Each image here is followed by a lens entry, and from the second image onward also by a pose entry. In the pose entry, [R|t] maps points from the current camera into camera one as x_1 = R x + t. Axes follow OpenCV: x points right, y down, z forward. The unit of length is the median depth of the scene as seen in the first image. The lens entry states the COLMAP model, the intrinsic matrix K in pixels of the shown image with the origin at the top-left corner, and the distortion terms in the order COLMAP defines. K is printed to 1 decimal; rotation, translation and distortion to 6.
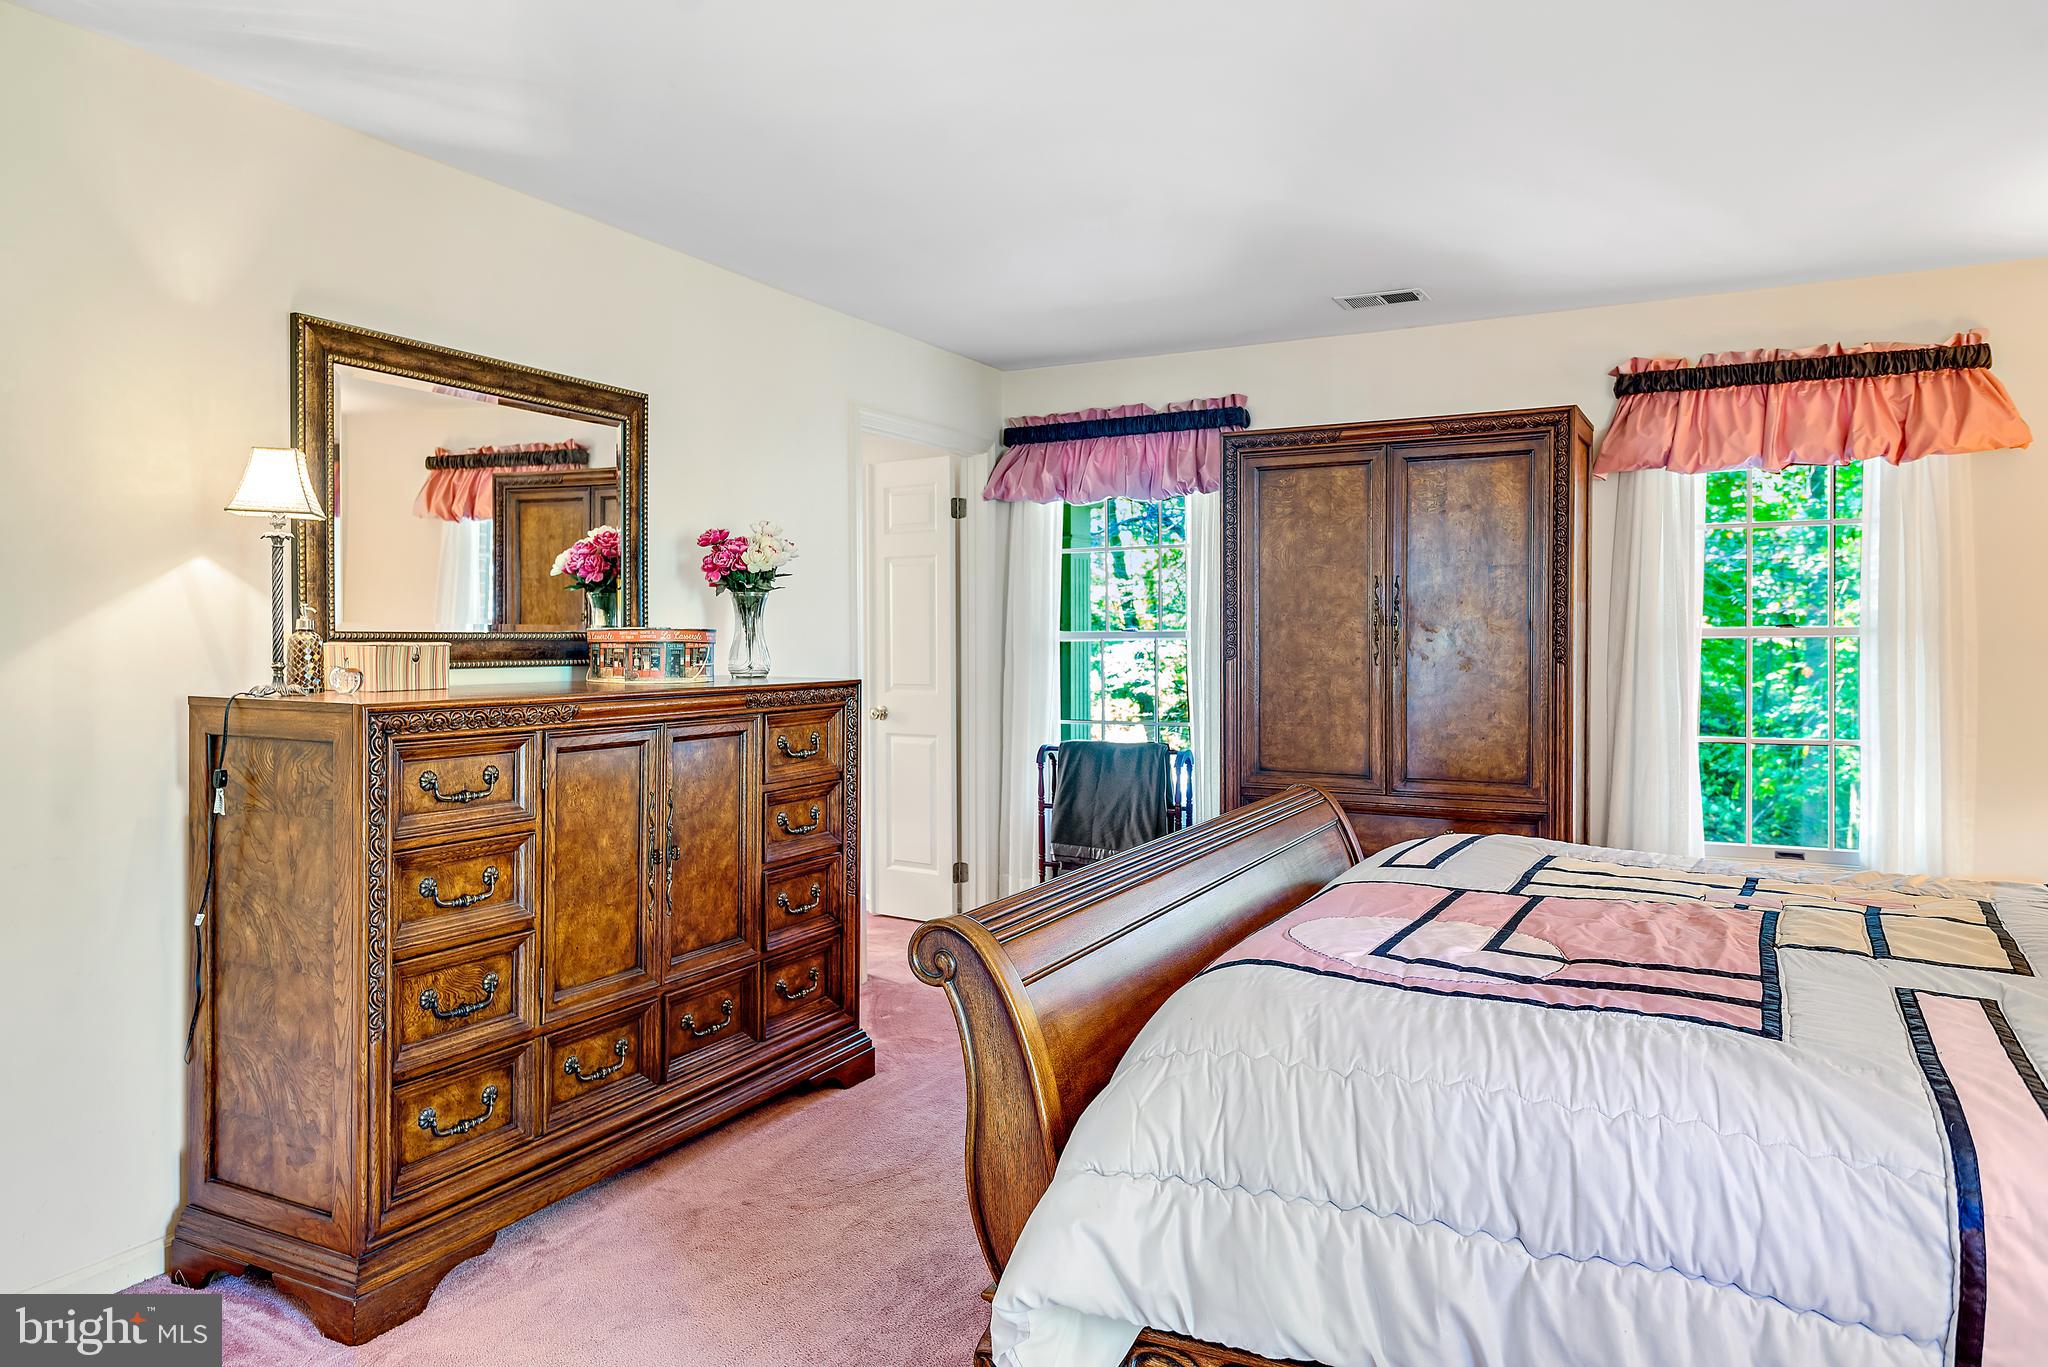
lens RADIAL K [[1333.3, 0, 1024.0], [0, 1333.3, 683.5], [0, 0, 1]] dist [0.001334, -0.001236]
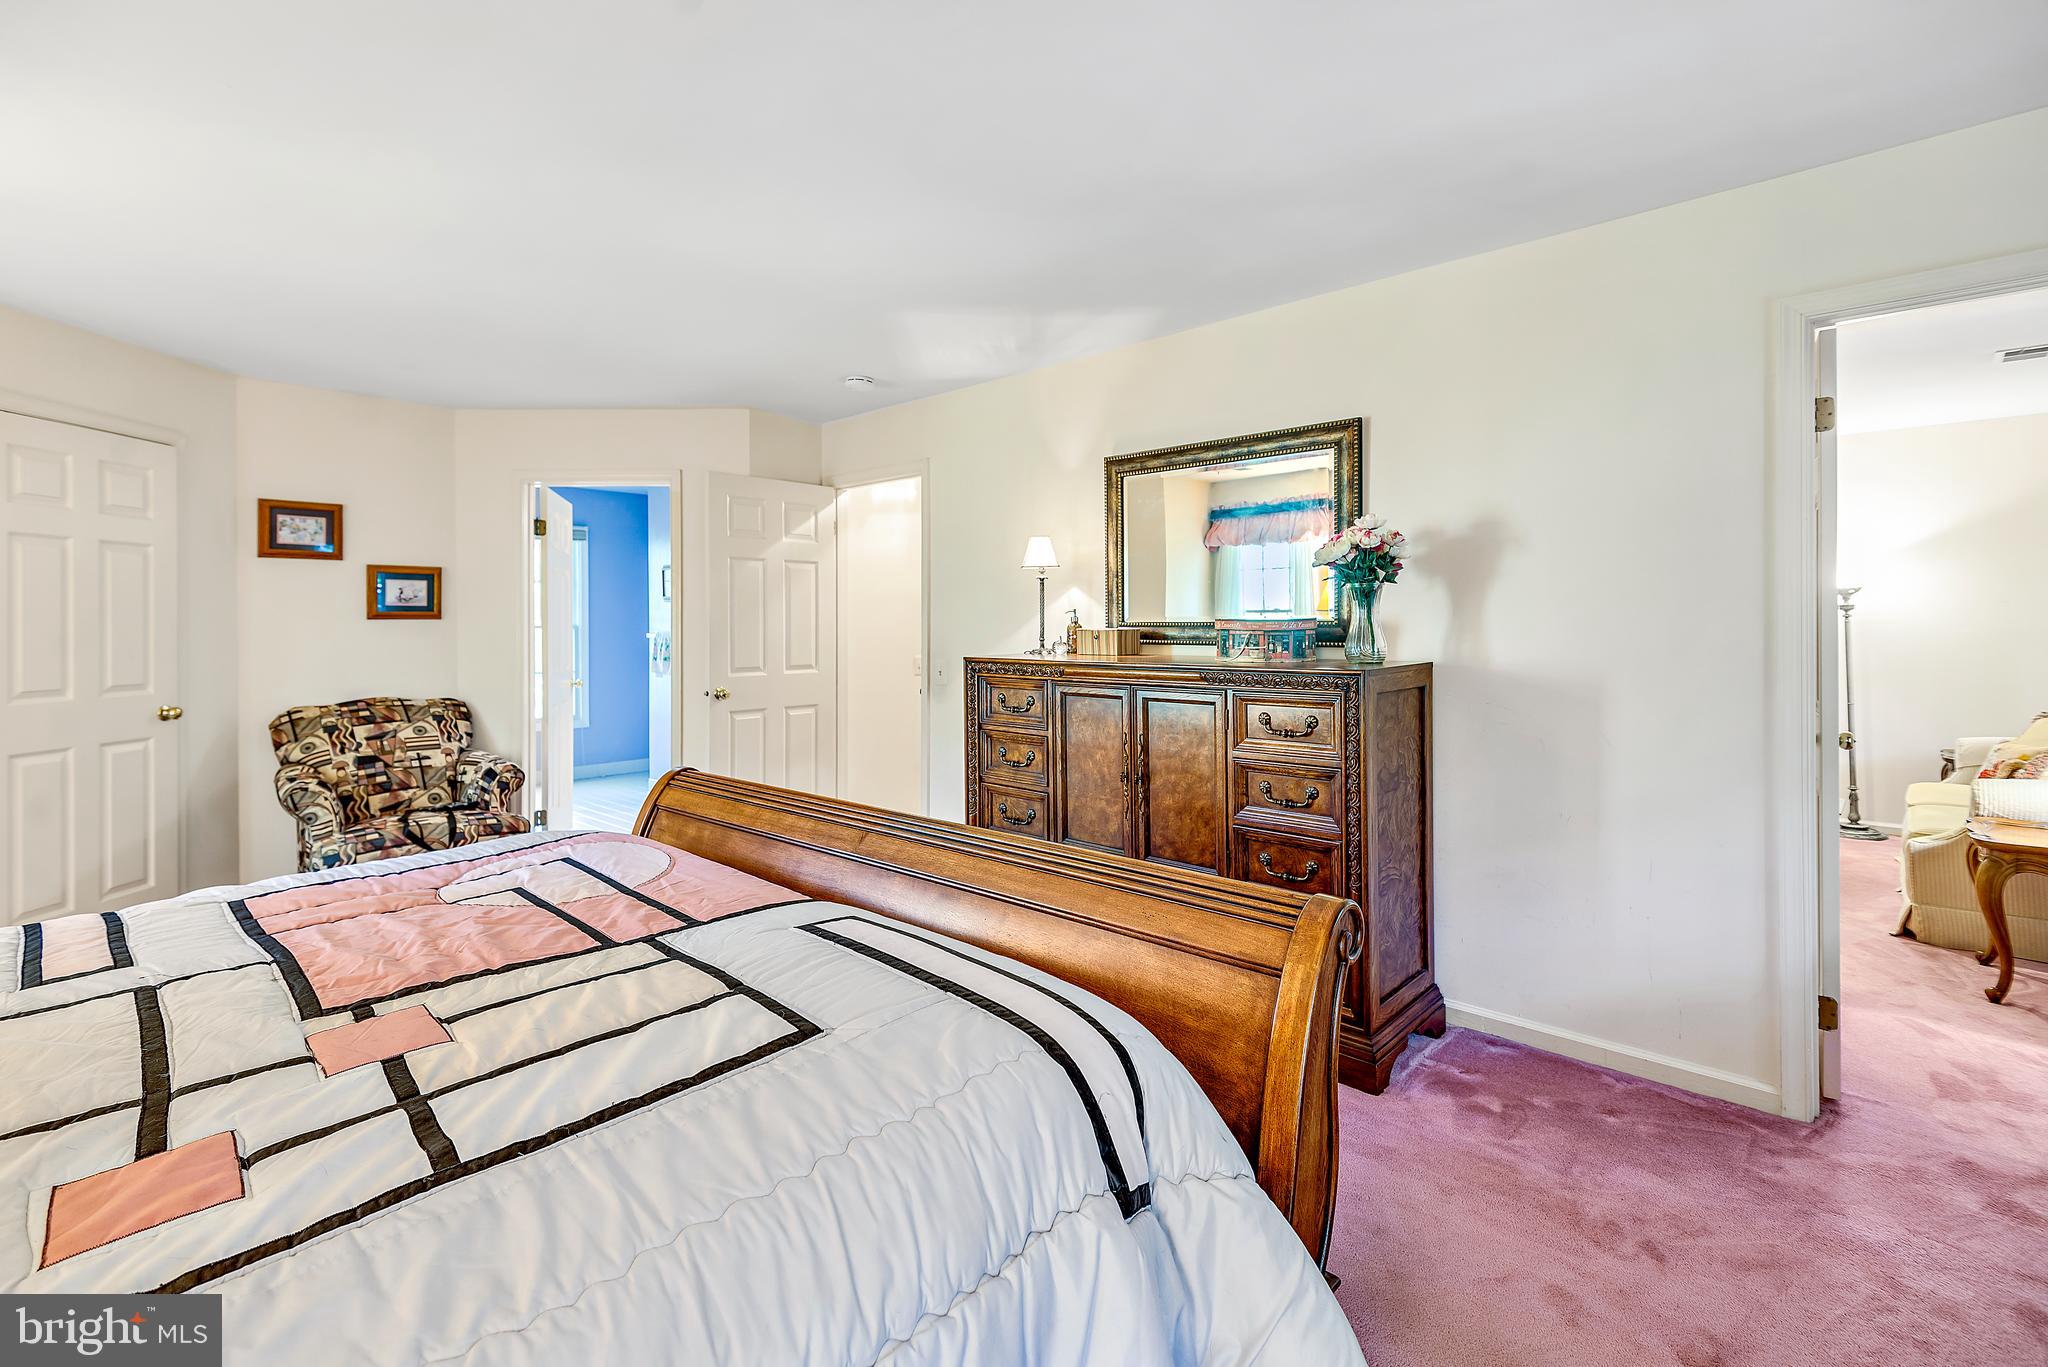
lens RADIAL K [[931.4, 0, 1020.8], [0, 931.4, 629.1], [0, 0, 1]] dist [0.005501, -0.000339]
pose [[-0.294659, 0.011685, -0.955531, 0.526645], [-0.024010, 0.999519, 0.019627, -0.035350], [0.955301, 0.028726, -0.294237, 0.858763]]
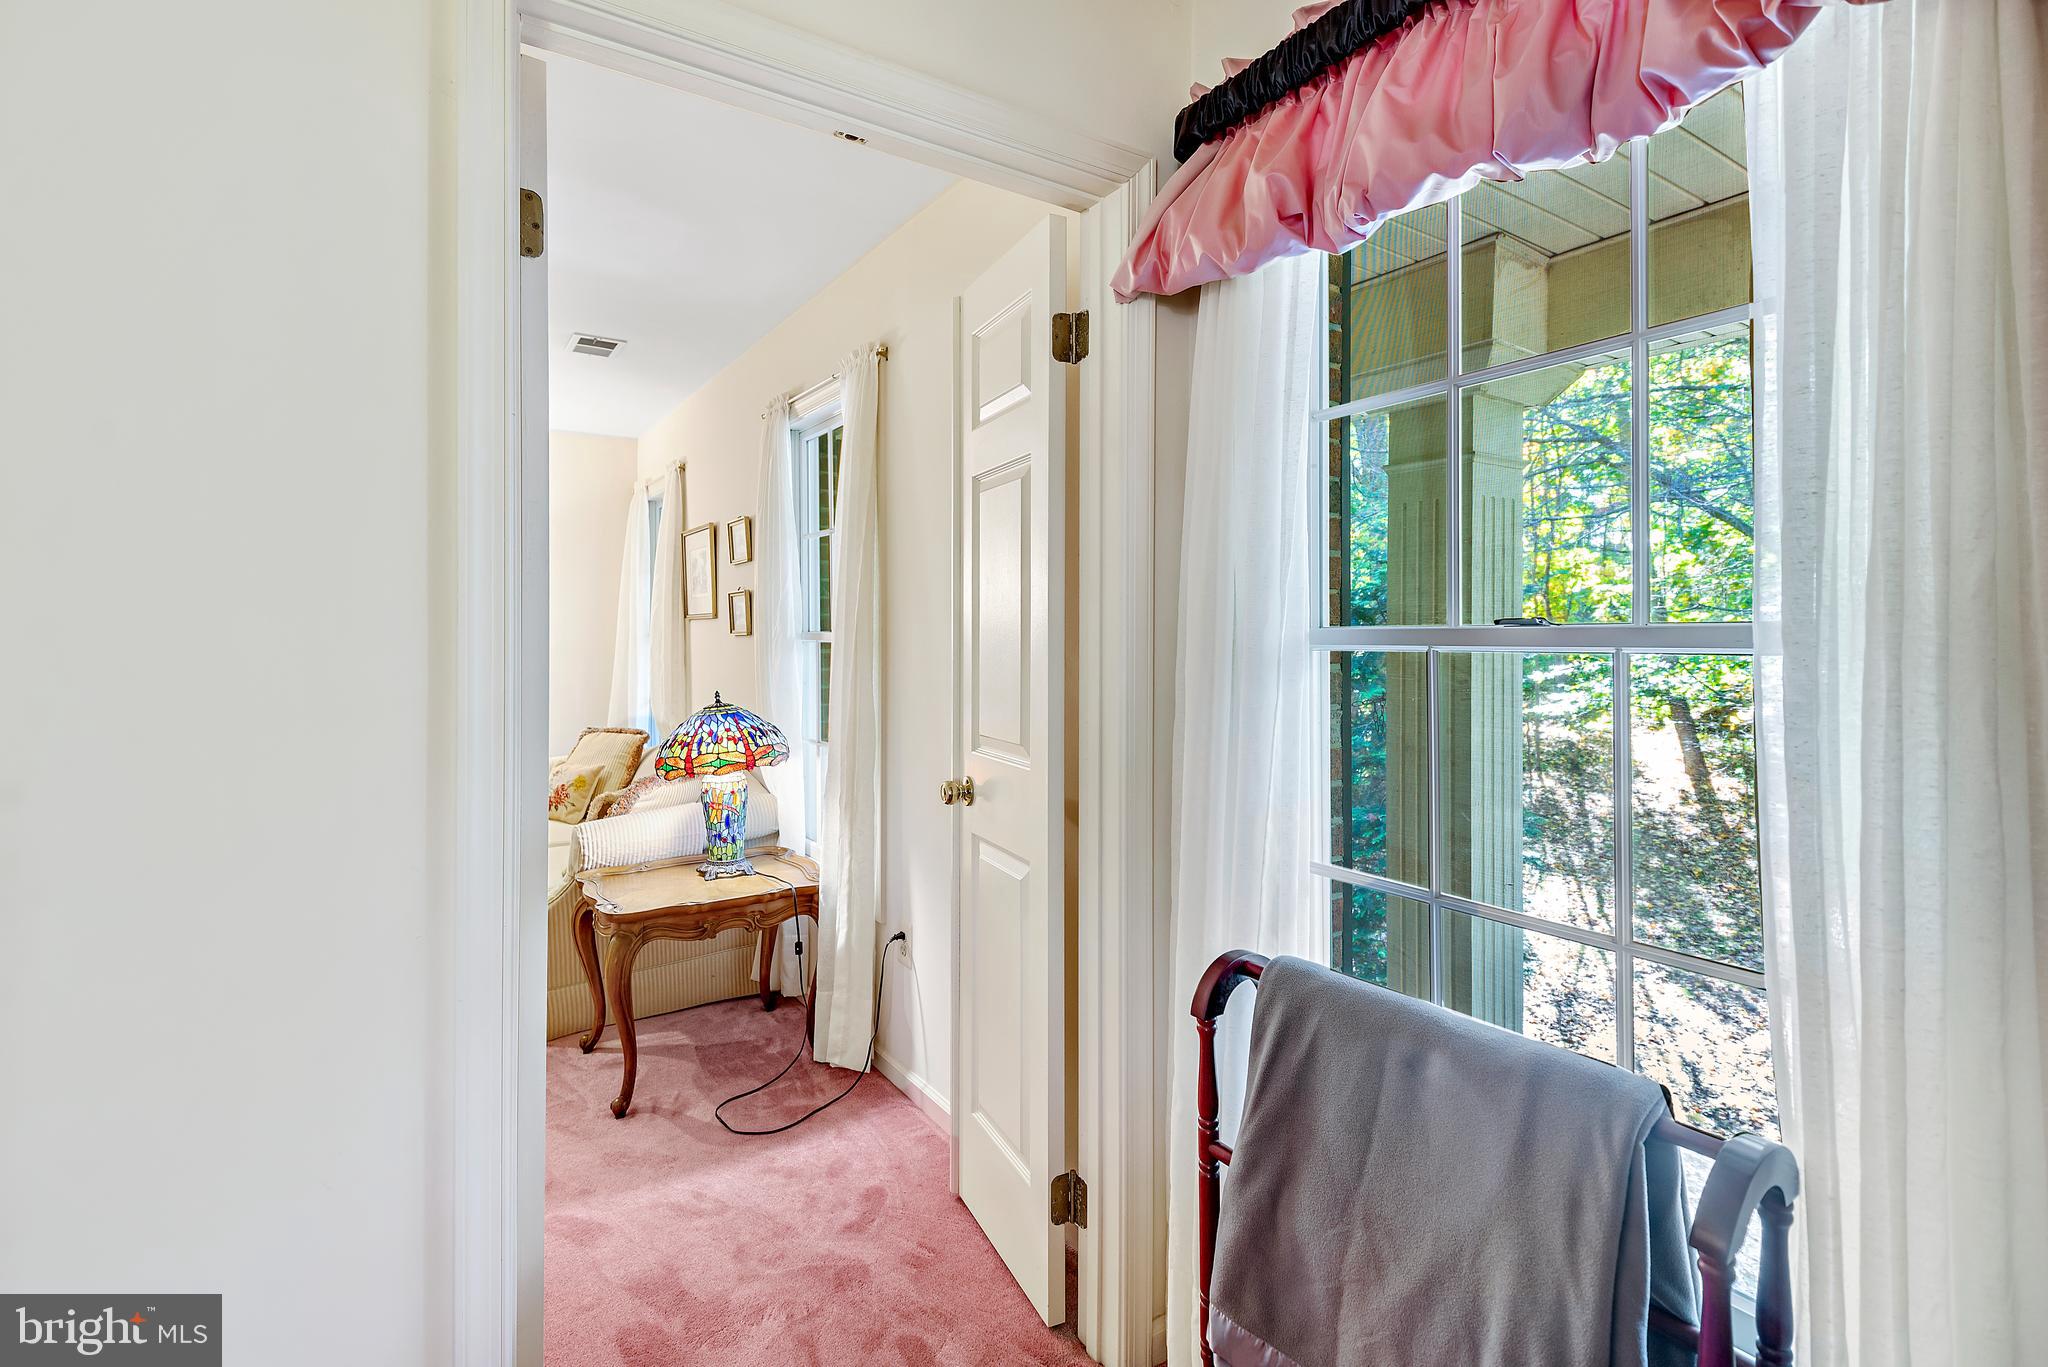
lens RADIAL K [[931.4, 0, 1020.8], [0, 931.4, 629.1], [0, 0, 1]] dist [0.005501, -0.000339]
pose [[0.865595, 0.005866, -0.500710, 0.113994], [-0.027071, 0.999017, -0.035095, -0.036120], [0.500012, 0.043933, 0.864903, 0.986166]]
